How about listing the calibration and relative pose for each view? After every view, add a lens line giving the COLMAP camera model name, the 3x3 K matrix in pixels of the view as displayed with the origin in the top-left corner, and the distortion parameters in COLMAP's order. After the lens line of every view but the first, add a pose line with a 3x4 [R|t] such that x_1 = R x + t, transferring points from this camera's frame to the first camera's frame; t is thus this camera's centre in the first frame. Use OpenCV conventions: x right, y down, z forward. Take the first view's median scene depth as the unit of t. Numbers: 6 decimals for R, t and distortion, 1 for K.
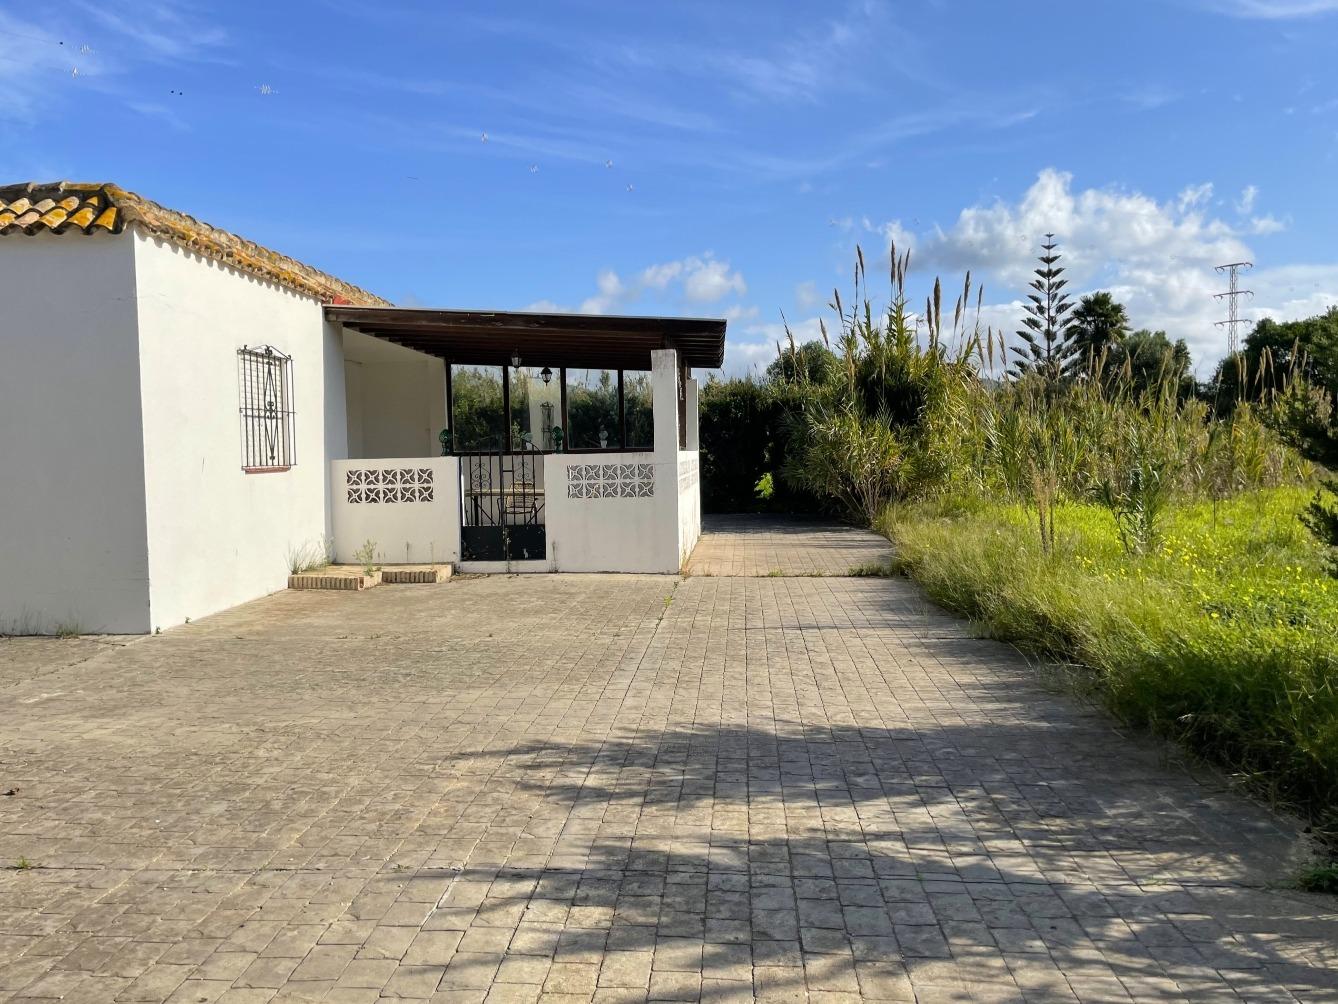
lens RADIAL K [[1047.8, 0, 680.0], [0, 1047.8, 498.3], [0, 0, 1]] dist [0.098053, -0.138604]
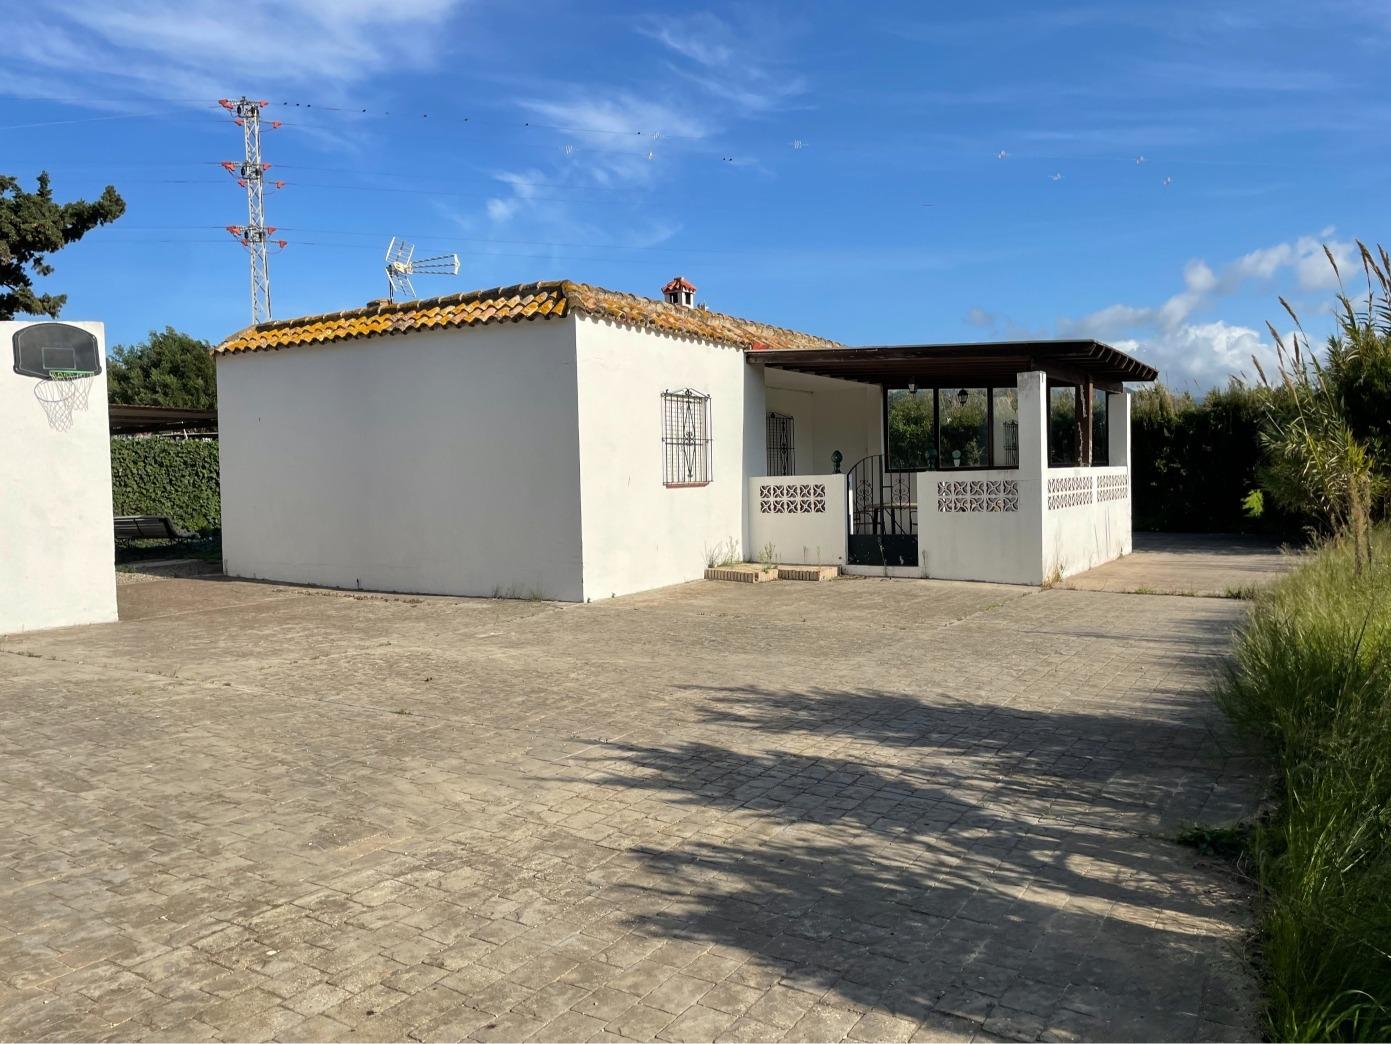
lens RADIAL K [[1044.2, 0, 695.5], [0, 1044.2, 522.0], [0, 0, 1]] dist [0.092124, -0.117657]
pose [[0.876521, 0.022171, -0.480853, 0.227921], [-0.017569, 0.999747, 0.014069, -0.000209], [0.481043, -0.003883, 0.876688, -0.103540]]
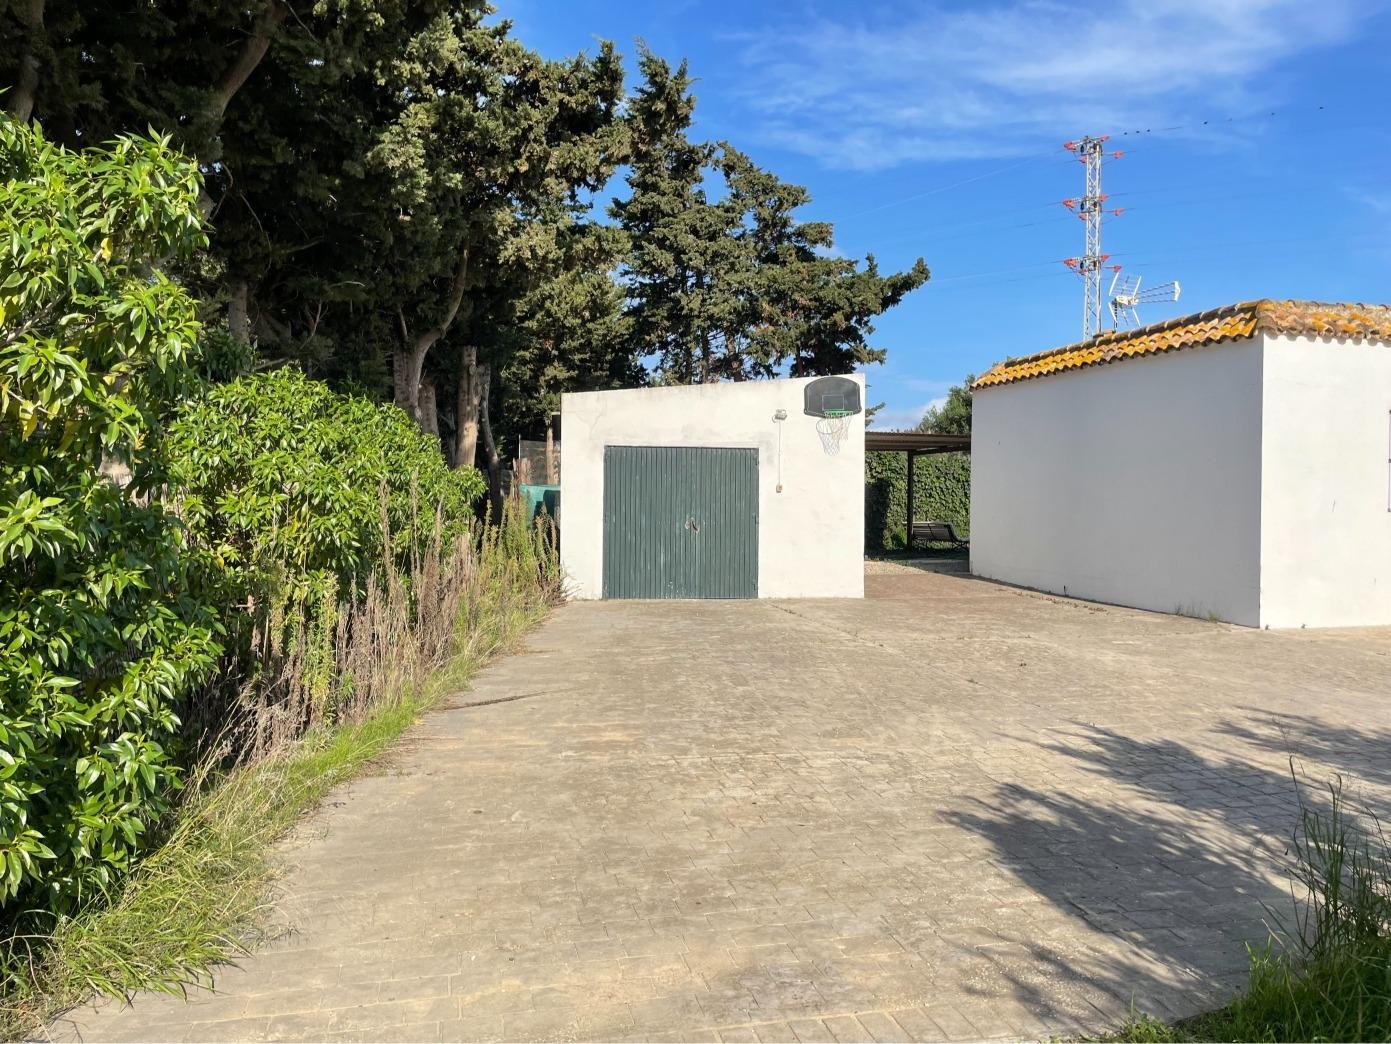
lens RADIAL K [[1044.2, 0, 695.5], [0, 1044.2, 522.0], [0, 0, 1]] dist [0.092124, -0.117657]
pose [[0.287180, 0.045725, -0.956785, 0.465393], [-0.057977, 0.997858, 0.030287, -0.005874], [0.956120, 0.046774, 0.289216, -0.069365]]
